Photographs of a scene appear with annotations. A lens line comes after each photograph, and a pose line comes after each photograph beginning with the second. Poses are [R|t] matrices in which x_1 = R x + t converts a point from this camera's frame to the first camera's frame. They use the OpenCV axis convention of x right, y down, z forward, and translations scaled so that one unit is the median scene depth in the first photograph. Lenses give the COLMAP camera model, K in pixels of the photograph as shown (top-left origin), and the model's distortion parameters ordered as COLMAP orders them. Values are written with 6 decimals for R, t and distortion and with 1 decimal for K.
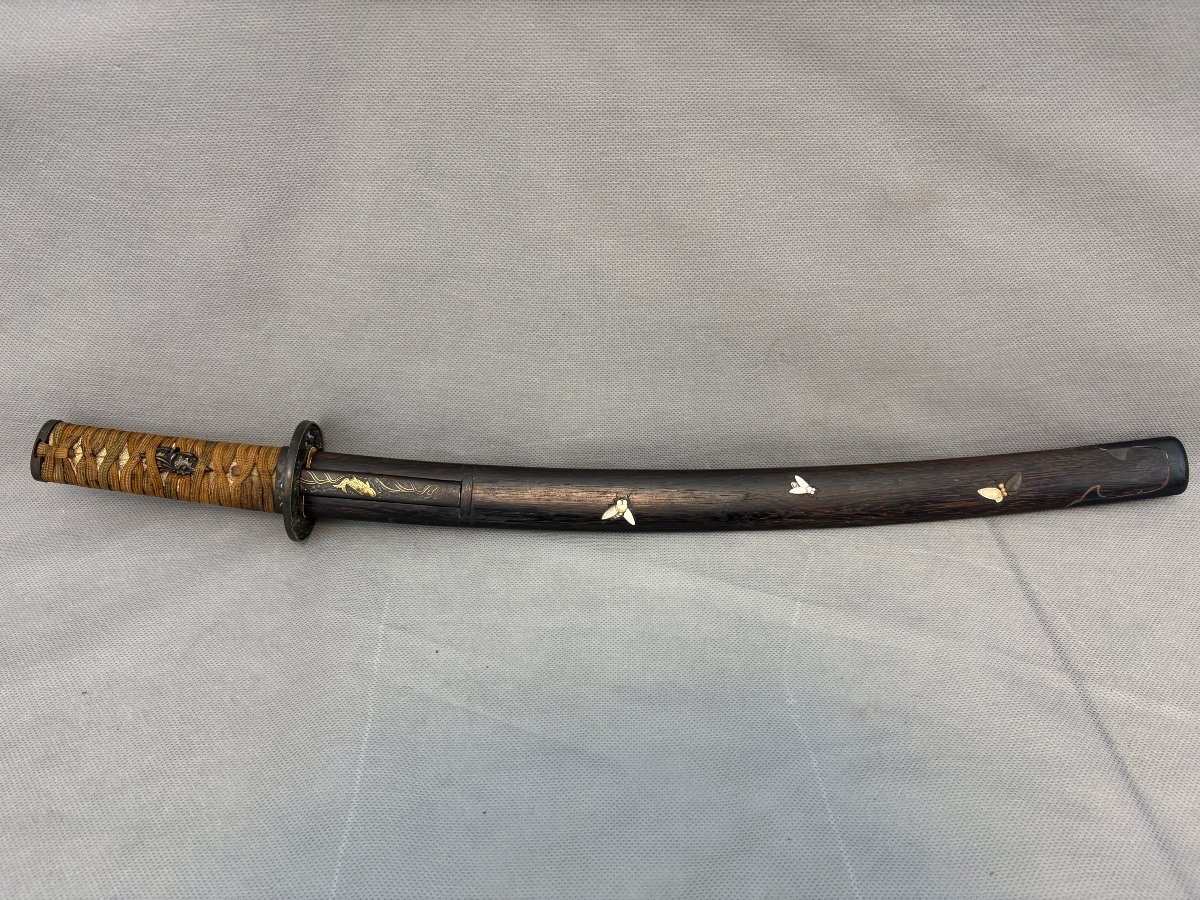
lens RADIAL K [[928.8, 0, 600.0], [0, 928.8, 450.0], [0, 0, 1]] dist [0.003310, -0.031905]
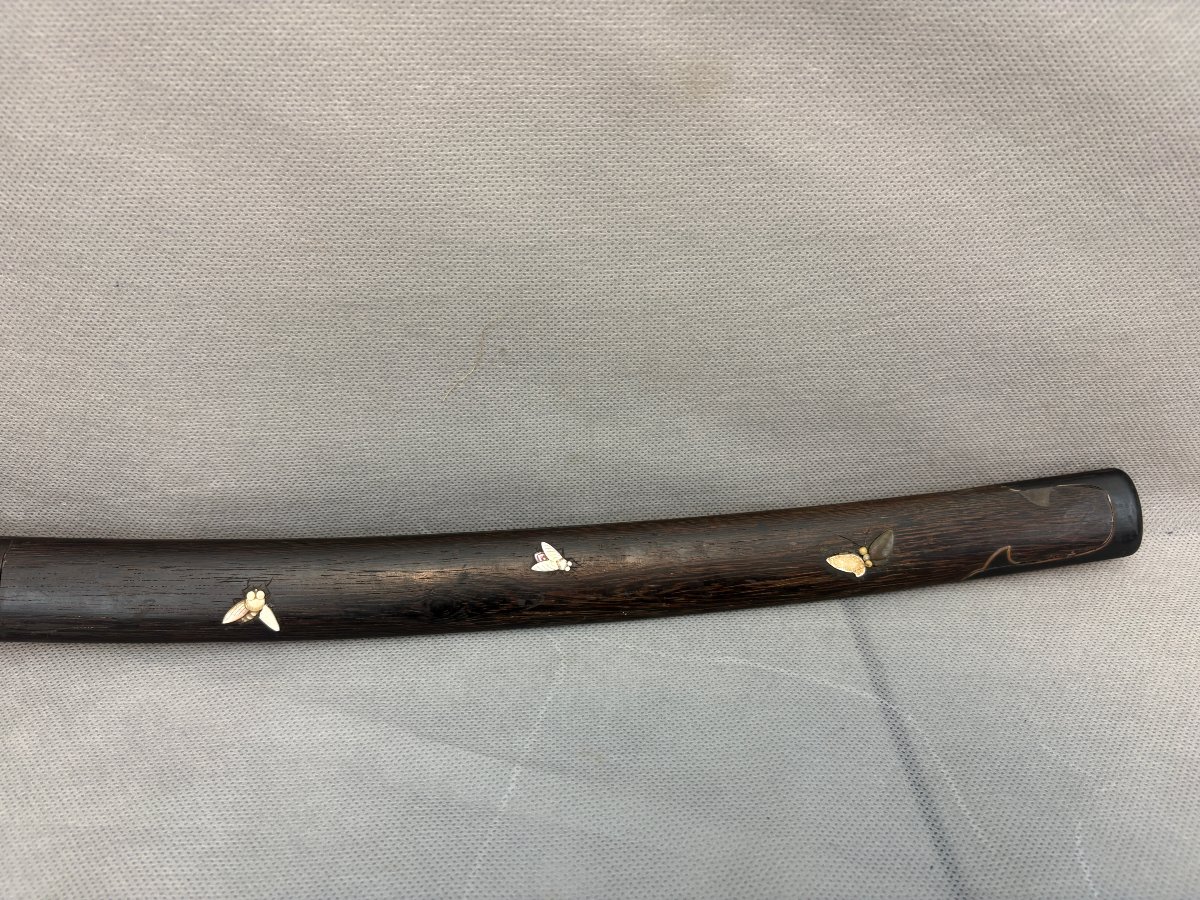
lens RADIAL K [[996.2, 0, 600.0], [0, 996.2, 450.0], [0, 0, 1]] dist [0.079015, -0.163470]
pose [[0.996681, -0.017916, 0.079415, 0.197875], [0.019138, 0.999709, -0.014652, -0.024756], [-0.079130, 0.016123, 0.996734, 0.319518]]
